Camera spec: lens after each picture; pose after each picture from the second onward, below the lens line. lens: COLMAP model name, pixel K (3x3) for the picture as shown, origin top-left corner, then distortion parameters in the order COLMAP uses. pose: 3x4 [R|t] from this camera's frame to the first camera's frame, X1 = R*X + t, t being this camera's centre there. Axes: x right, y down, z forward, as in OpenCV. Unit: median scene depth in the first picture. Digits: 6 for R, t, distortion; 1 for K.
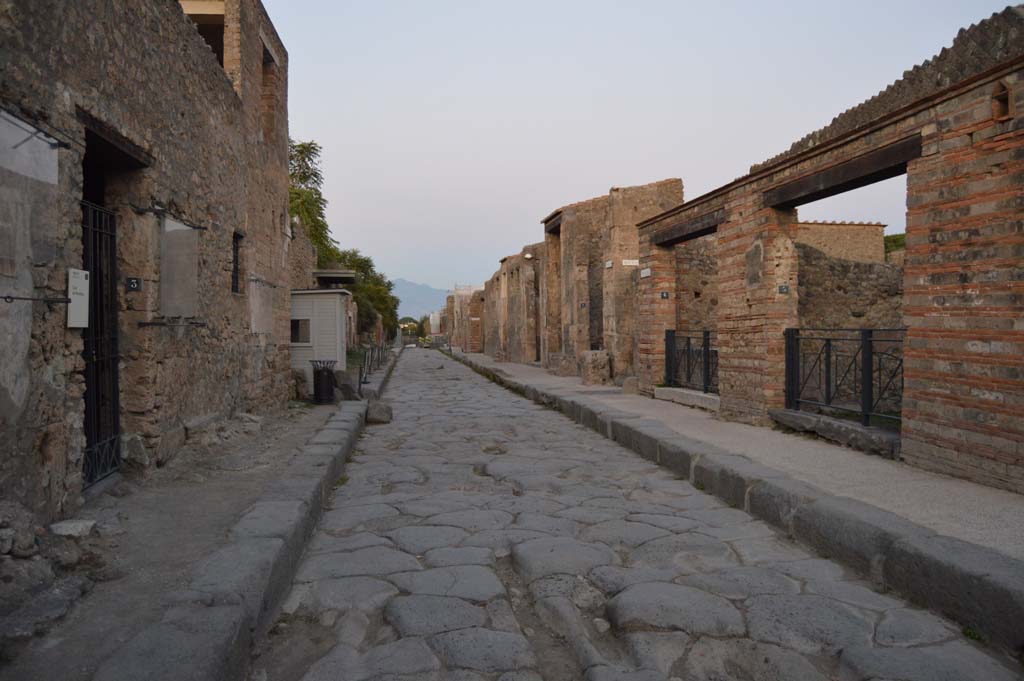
lens RADIAL K [[810.4, 0, 512.0], [0, 810.4, 340.5], [0, 0, 1]] dist [-0.095133, 0.041941]
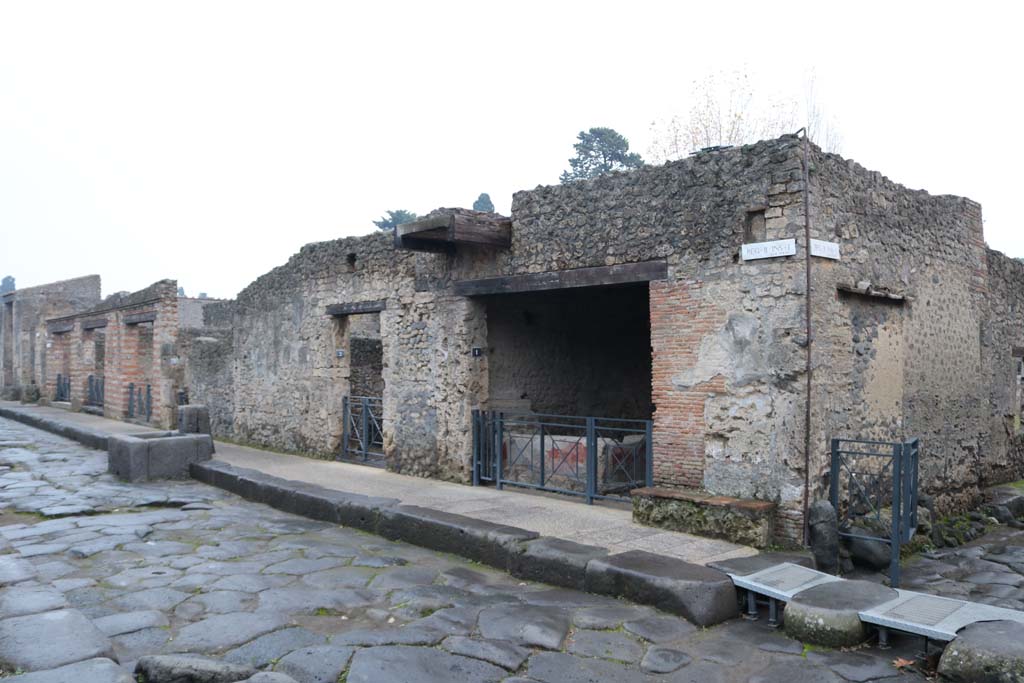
lens RADIAL K [[823.1, 0, 512.0], [0, 823.1, 341.5], [0, 0, 1]] dist [-0.125349, 0.001113]
pose [[0.823678, 0.026996, 0.566415, 0.005508], [-0.002089, 0.999004, -0.044575, -0.018008], [-0.567054, 0.035533, 0.822914, -2.880631]]
